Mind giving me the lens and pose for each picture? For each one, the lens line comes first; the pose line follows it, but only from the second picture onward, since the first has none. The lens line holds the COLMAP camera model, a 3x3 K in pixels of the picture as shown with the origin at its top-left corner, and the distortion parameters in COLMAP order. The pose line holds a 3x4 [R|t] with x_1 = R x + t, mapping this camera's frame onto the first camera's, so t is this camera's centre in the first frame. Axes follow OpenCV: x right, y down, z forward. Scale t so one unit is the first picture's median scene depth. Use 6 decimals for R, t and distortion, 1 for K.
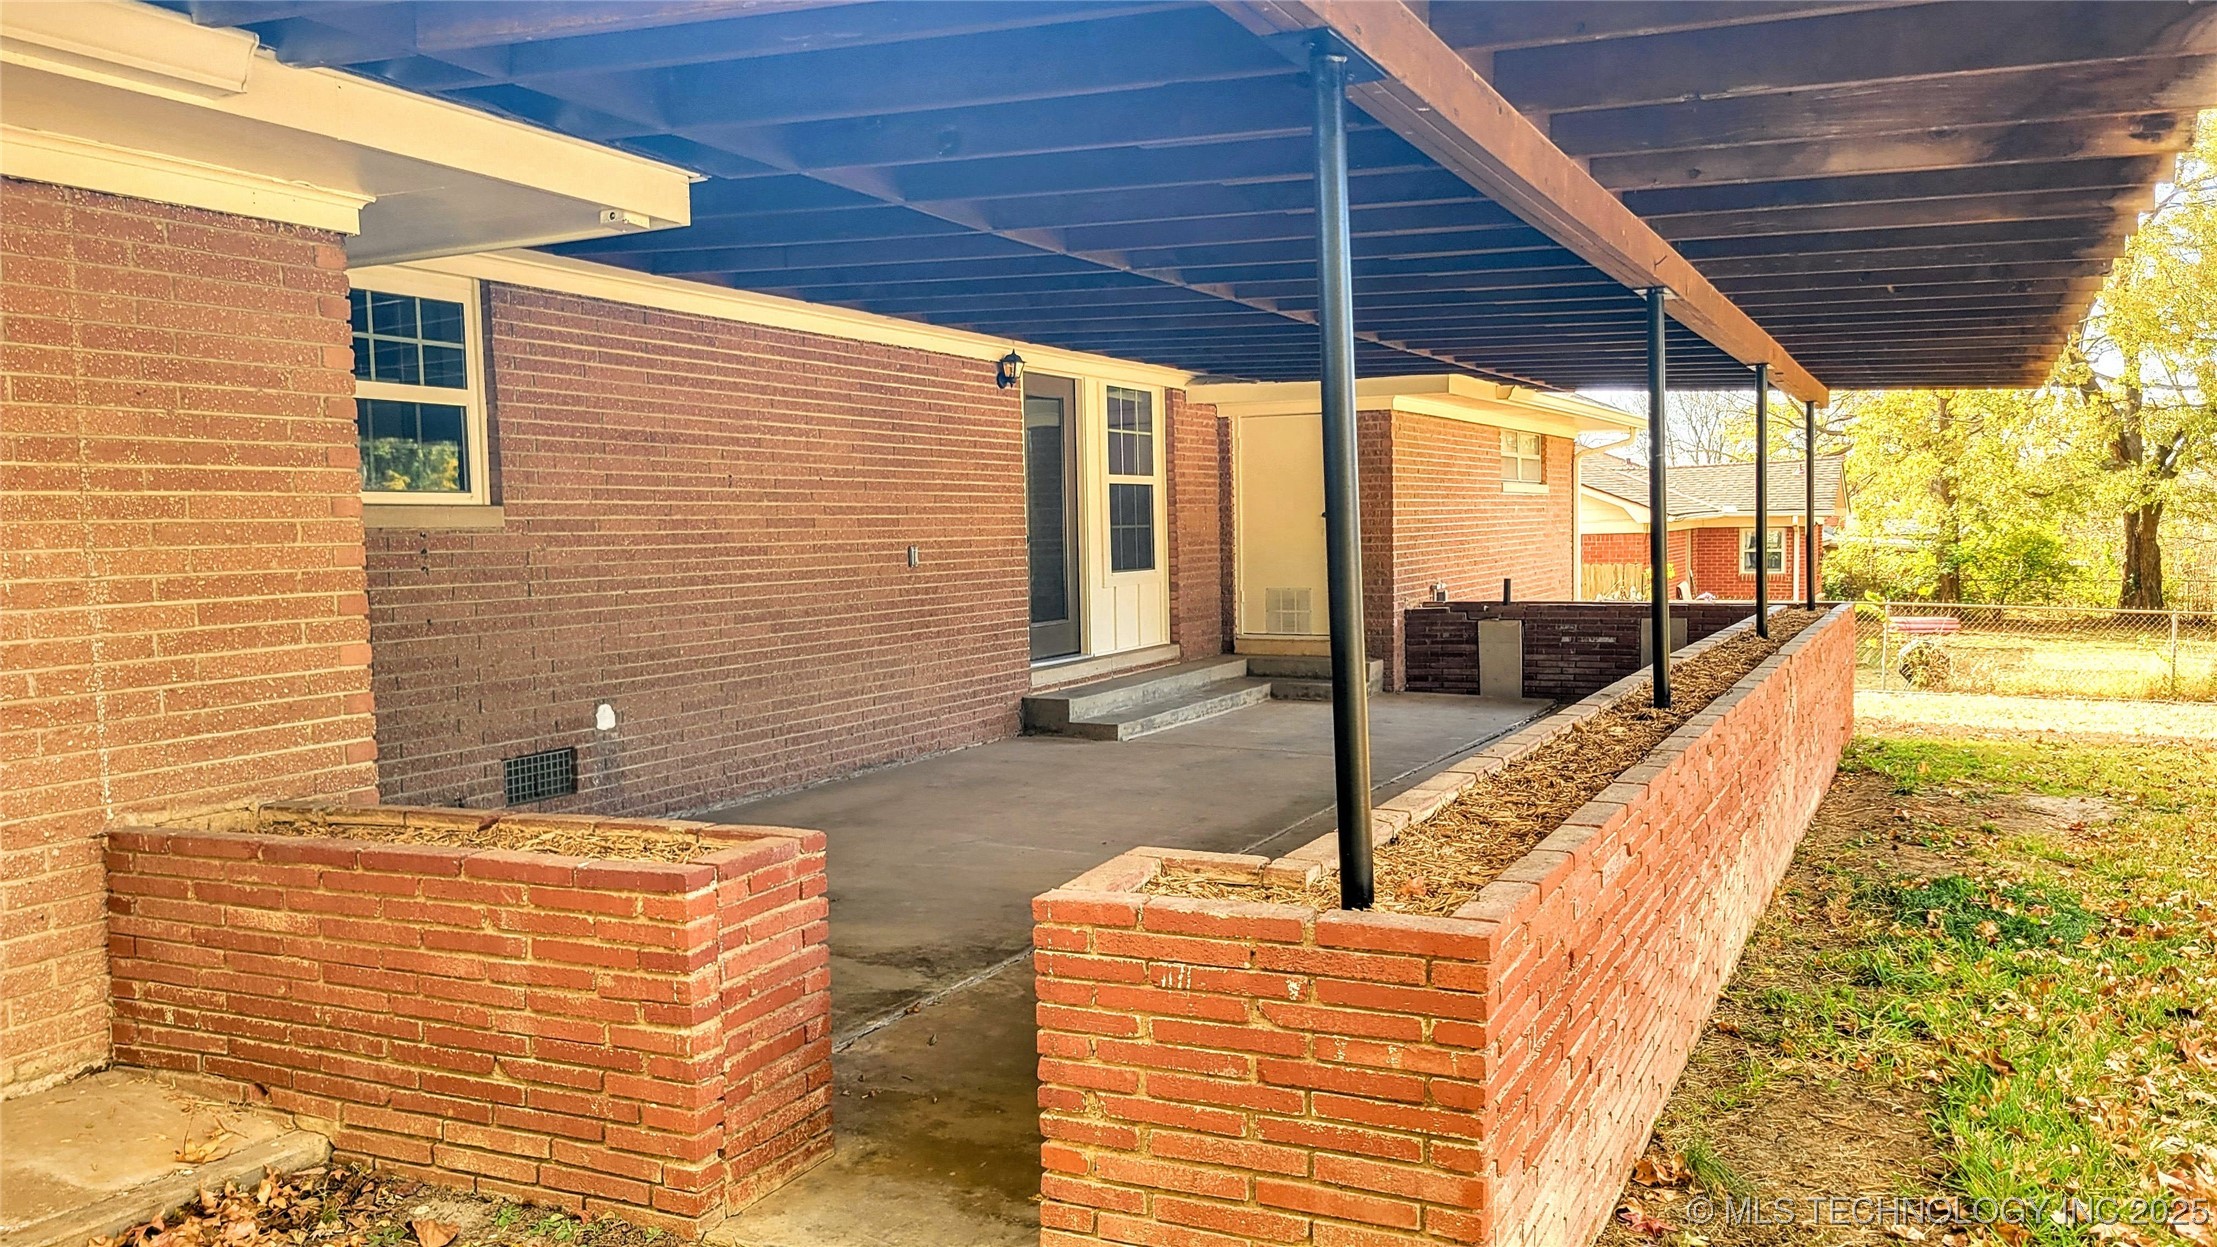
lens RADIAL K [[1673.2, 0, 1140.4], [0, 1673.2, 537.7], [0, 0, 1]] dist [0.044182, -0.009464]
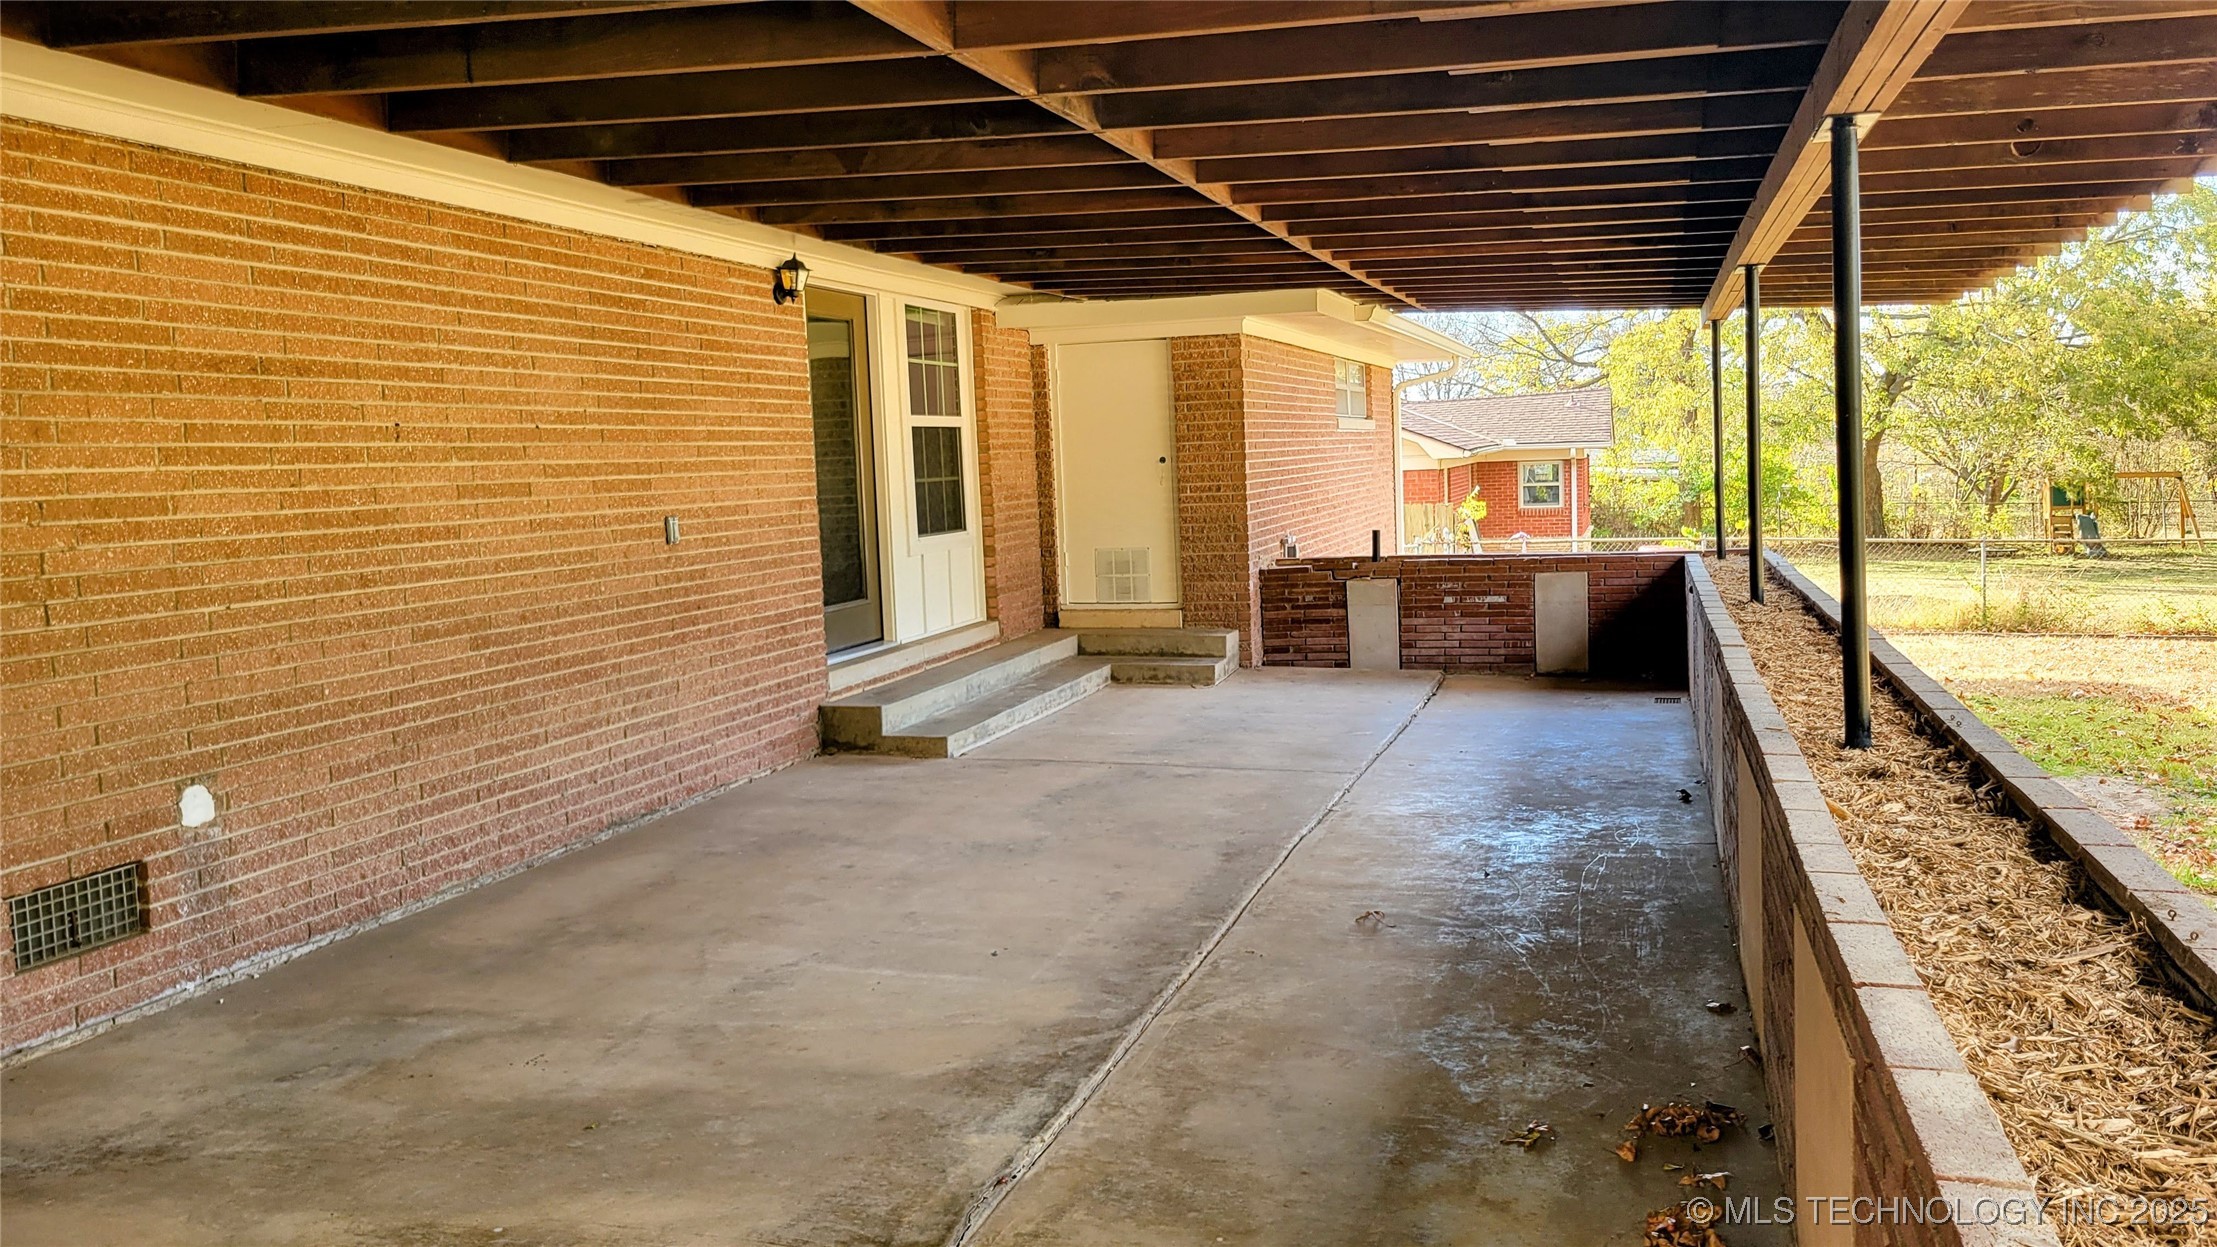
lens RADIAL K [[1673.2, 0, 1140.4], [0, 1673.2, 537.7], [0, 0, 1]] dist [0.044182, -0.009464]
pose [[0.987304, -0.027127, 0.156510, -0.047648], [0.021571, 0.999079, 0.037091, -0.008429], [-0.157372, -0.033244, 0.986980, 0.236819]]
